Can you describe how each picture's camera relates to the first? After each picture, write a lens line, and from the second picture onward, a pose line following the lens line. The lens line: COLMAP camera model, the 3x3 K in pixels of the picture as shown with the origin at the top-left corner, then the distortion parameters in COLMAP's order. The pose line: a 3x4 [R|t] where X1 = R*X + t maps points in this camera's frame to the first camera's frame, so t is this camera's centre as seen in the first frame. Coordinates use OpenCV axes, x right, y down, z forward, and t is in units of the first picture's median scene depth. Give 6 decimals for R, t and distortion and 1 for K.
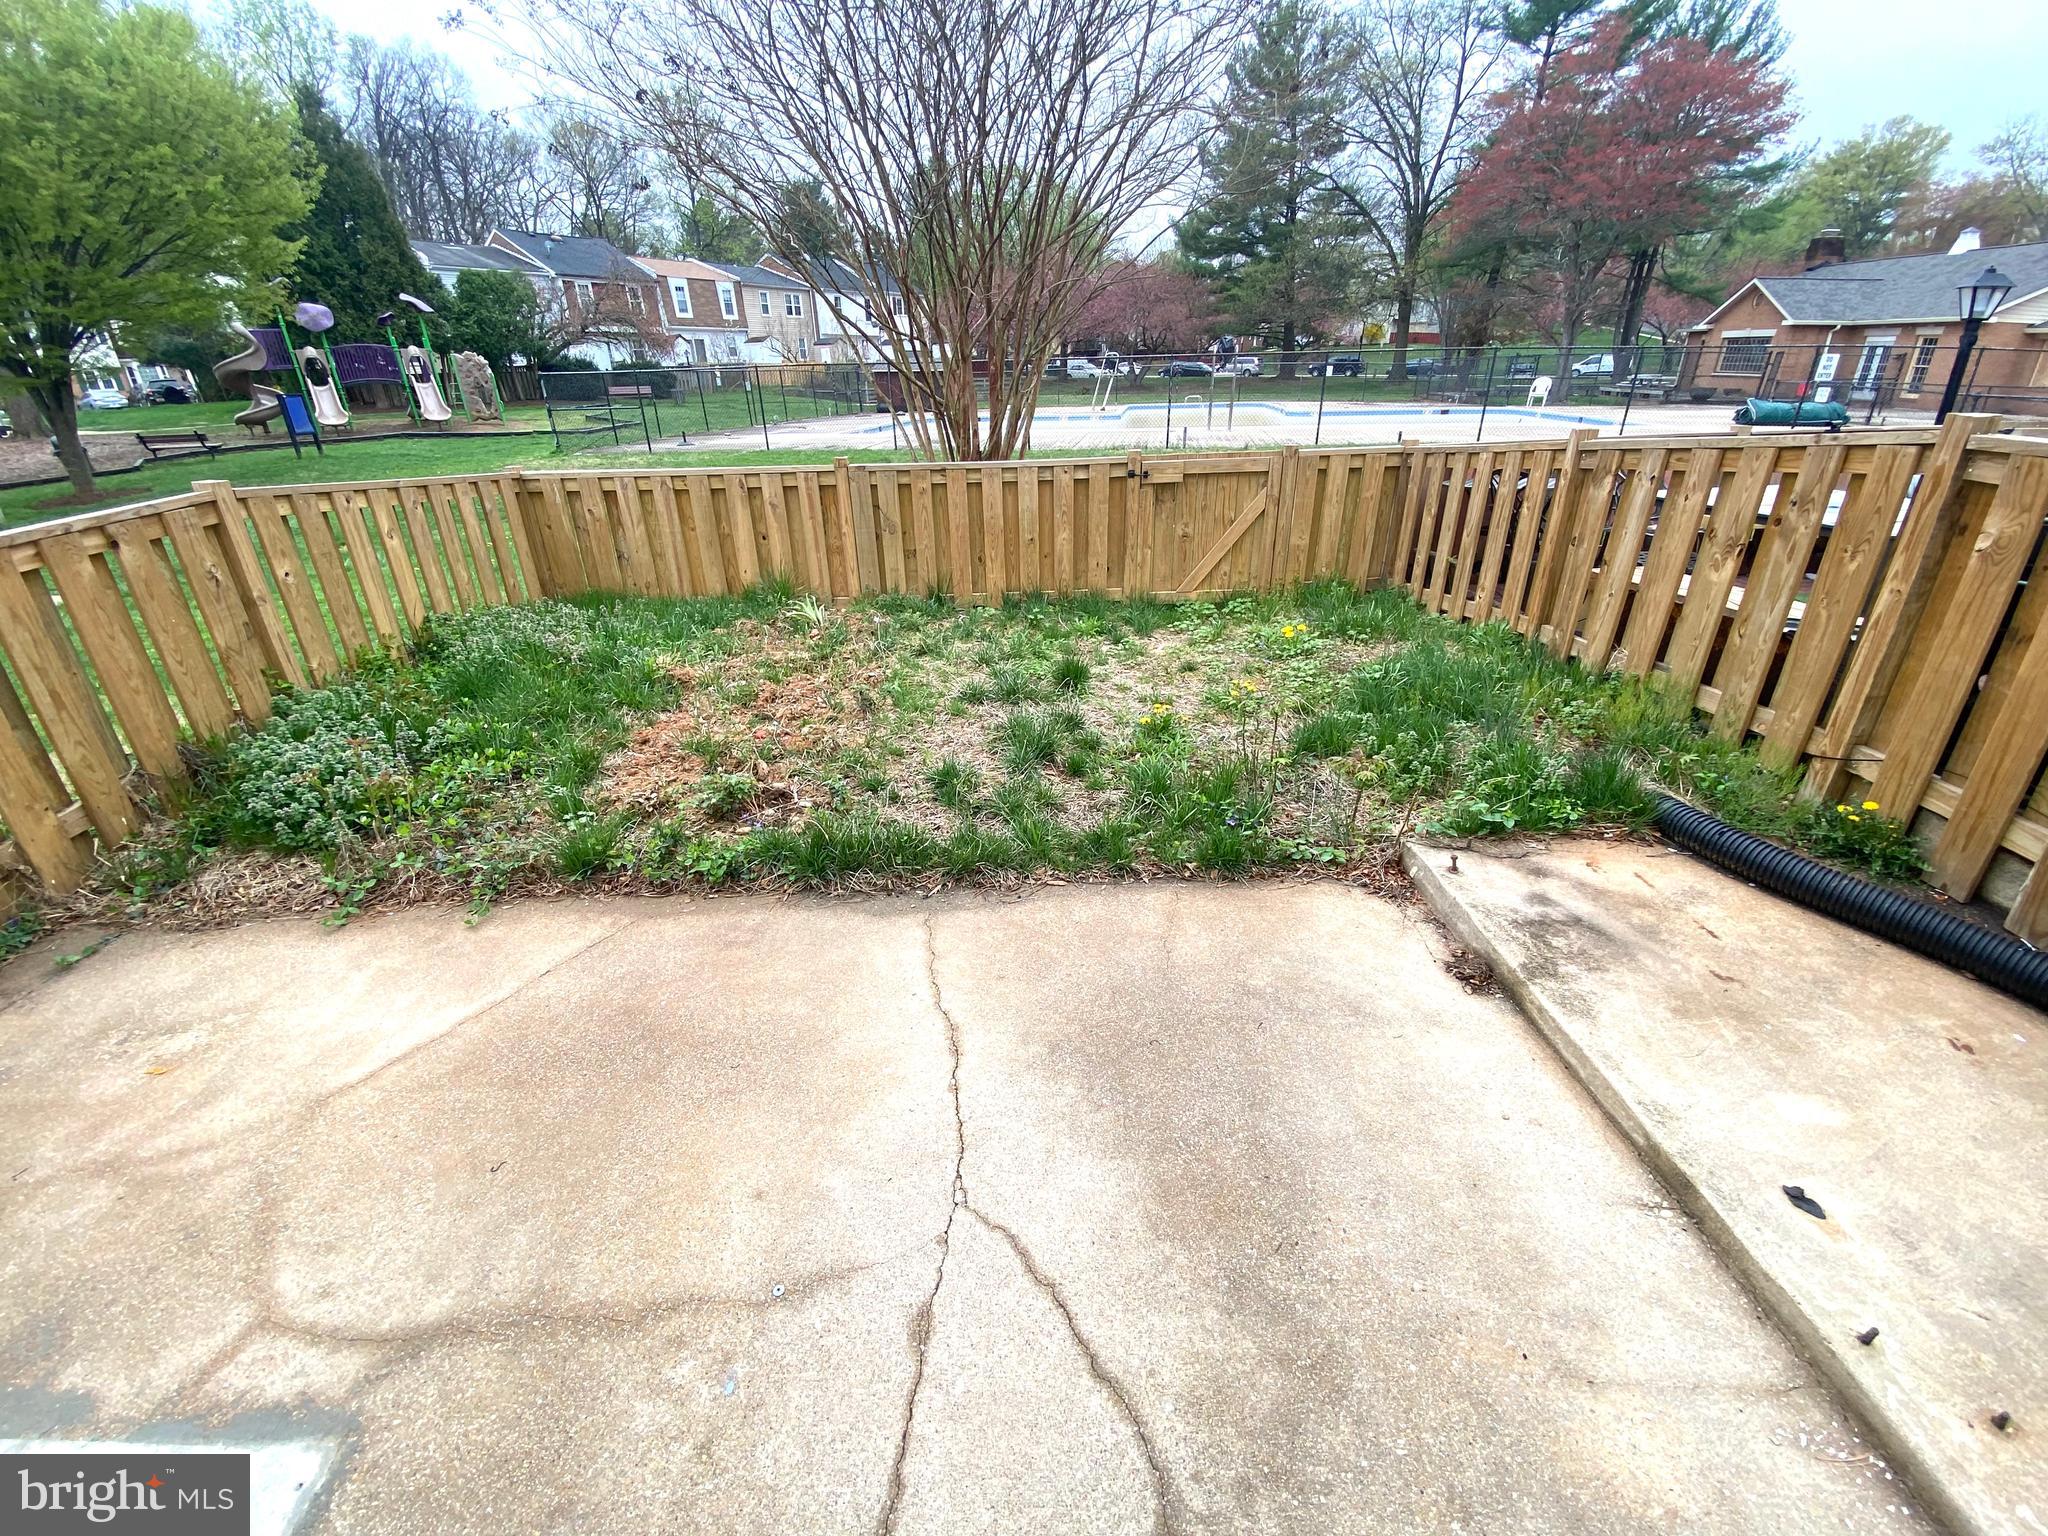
lens RADIAL K [[814.4, 0, 1012.7], [0, 814.4, 765.3], [0, 0, 1]] dist [0.001132, -0.008034]
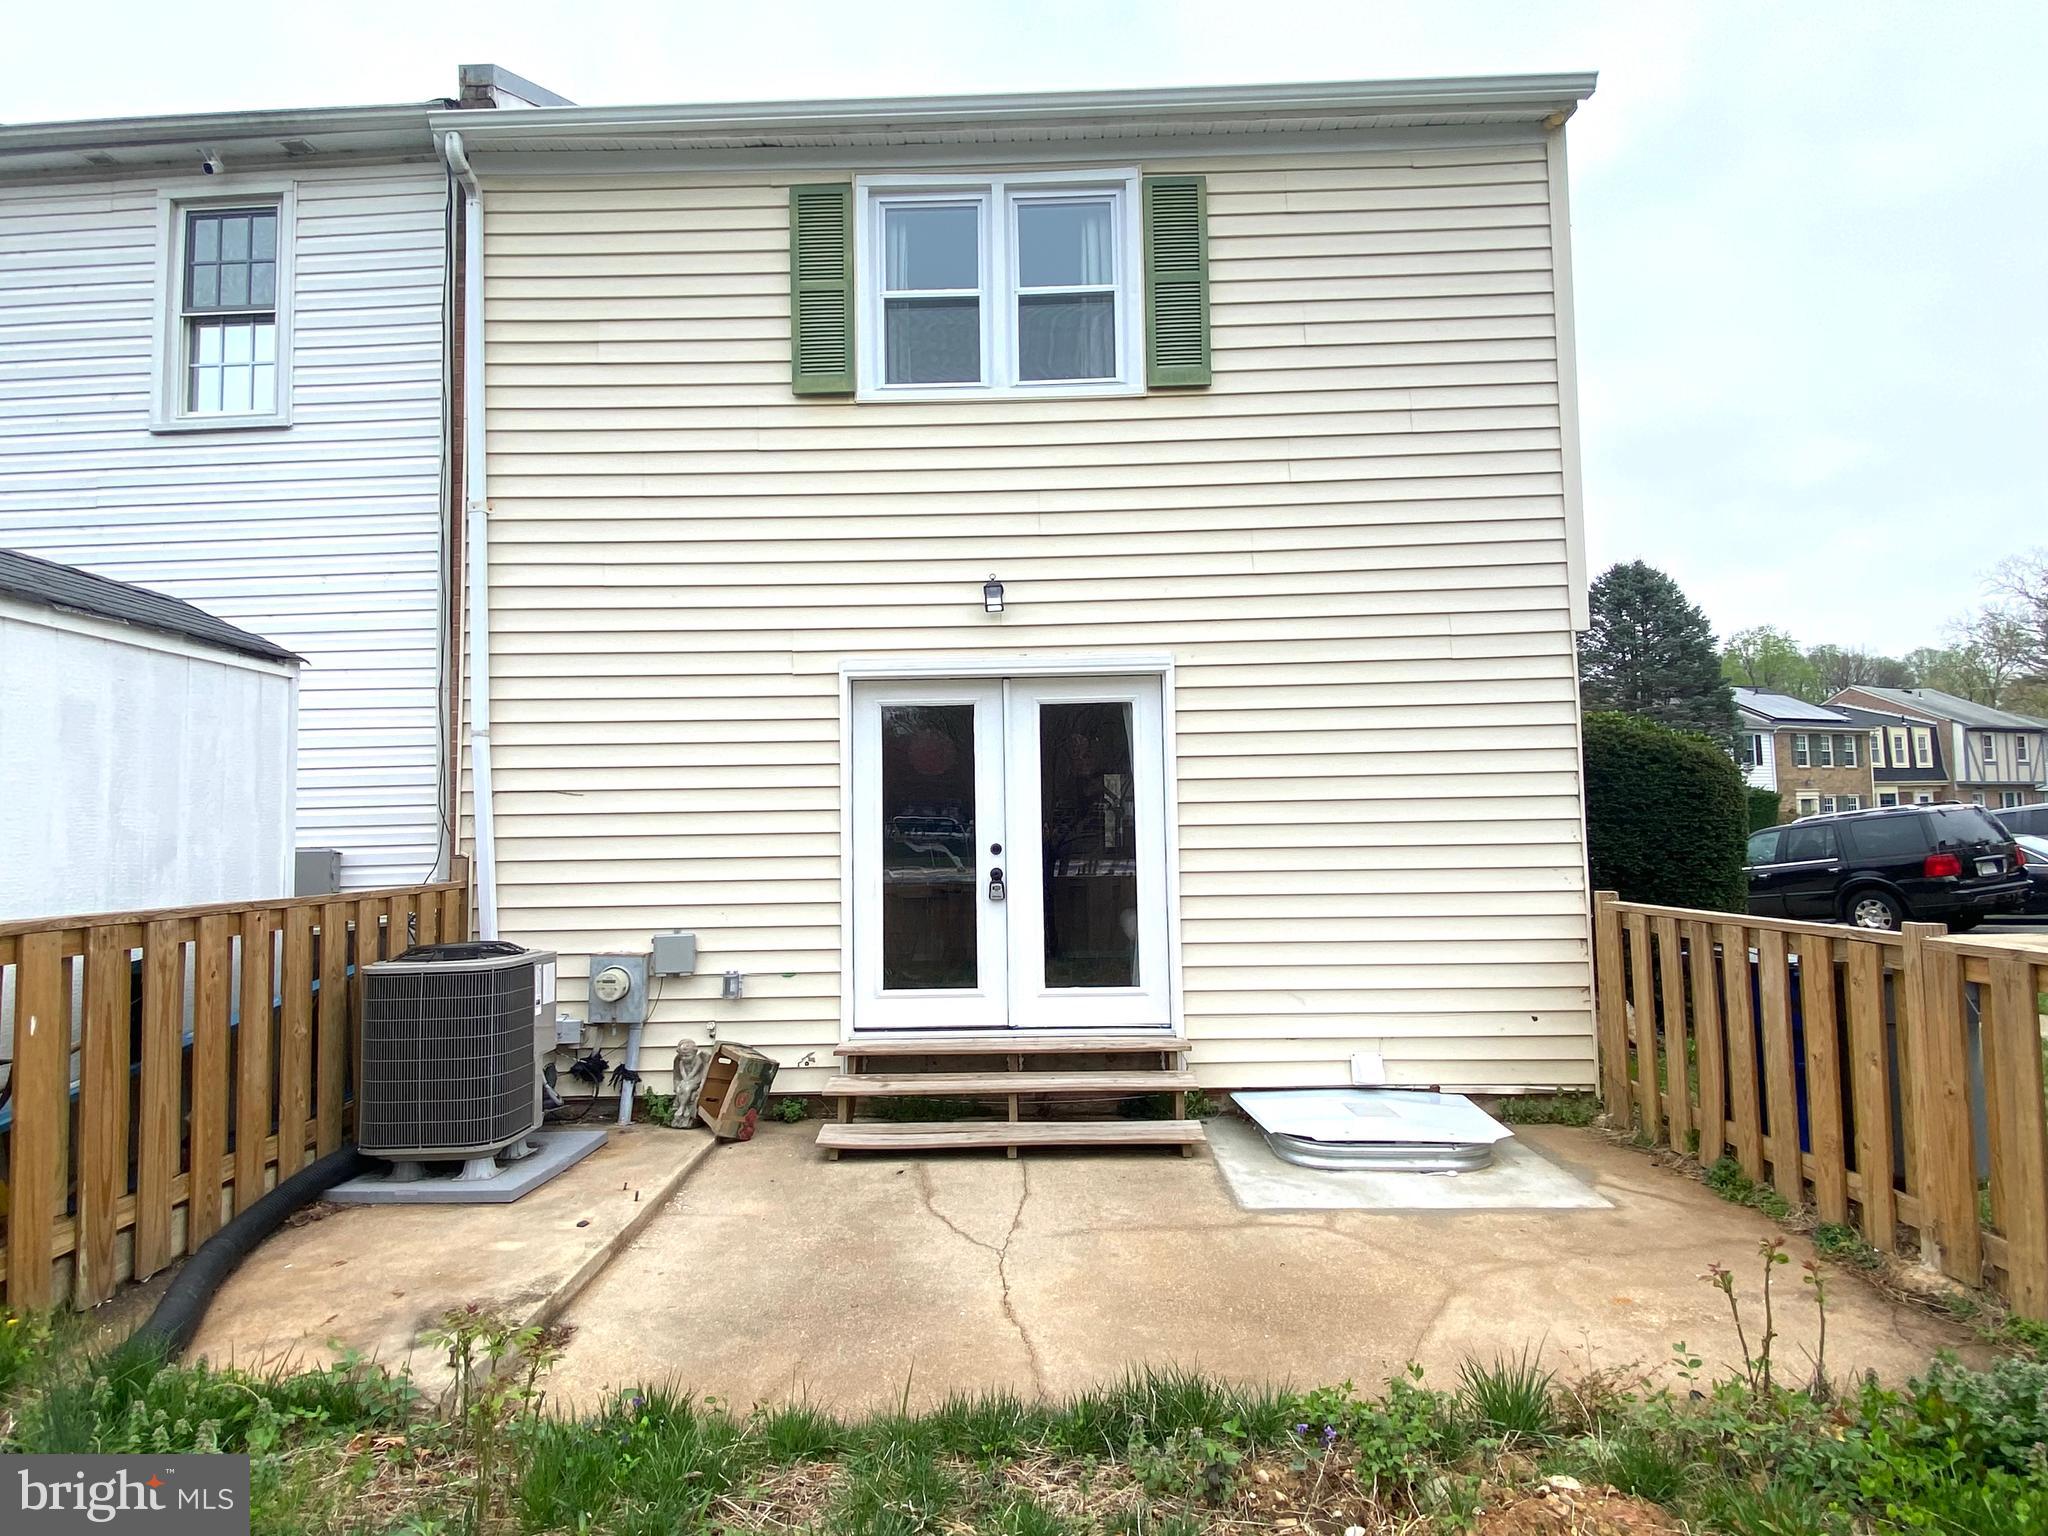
lens RADIAL K [[1123.9, 0, 999.4], [0, 1123.9, 757.3], [0, 0, 1]] dist [-0.002943, -0.000419]
pose [[-0.998083, 0.043244, 0.044277, -0.179616], [0.056589, 0.927350, 0.369892, -1.154995], [-0.025065, 0.371689, -0.928019, 2.380871]]
